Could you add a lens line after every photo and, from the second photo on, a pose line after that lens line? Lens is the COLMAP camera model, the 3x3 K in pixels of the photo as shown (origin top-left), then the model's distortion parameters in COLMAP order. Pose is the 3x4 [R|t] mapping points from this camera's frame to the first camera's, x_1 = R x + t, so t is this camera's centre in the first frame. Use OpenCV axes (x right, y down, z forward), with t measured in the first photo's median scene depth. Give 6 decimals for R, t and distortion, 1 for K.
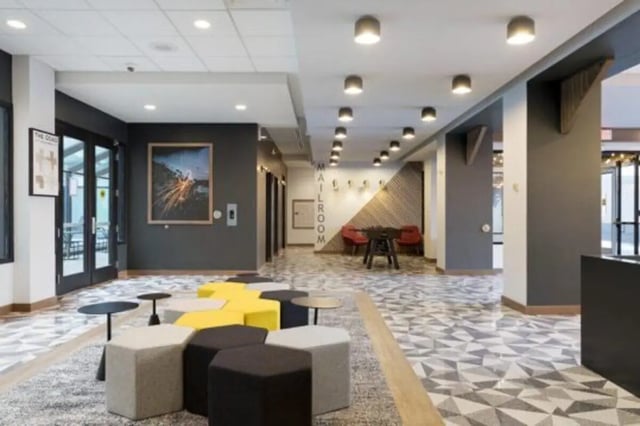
lens RADIAL K [[456.5, 0, 320.3], [0, 456.5, 212.9], [0, 0, 1]] dist [0.032513, -0.000220]
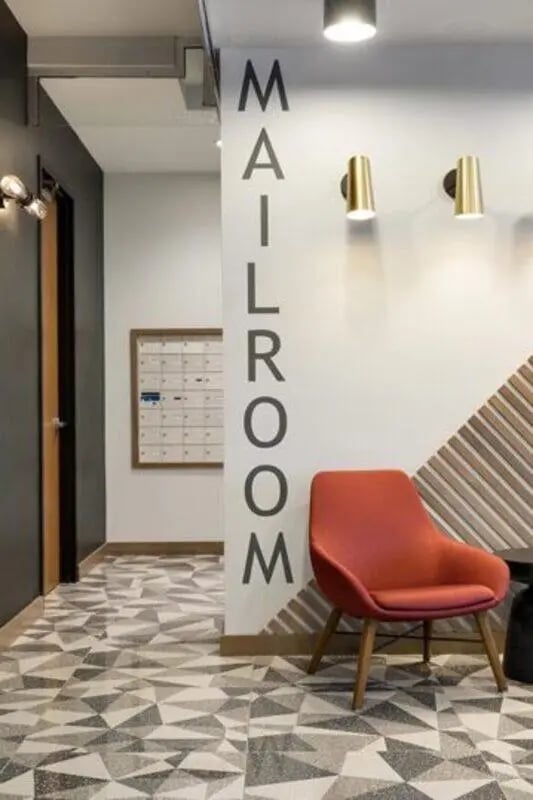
lens RADIAL K [[570.6, 0, 266.8], [0, 570.6, 400.4], [0, 0, 1]] dist [0.032513, -0.000220]
pose [[0.999970, -0.007658, -0.000855, 0.002227], [0.007651, 0.999940, -0.007831, 0.006444], [0.000915, 0.007824, 0.999969, 0.806814]]
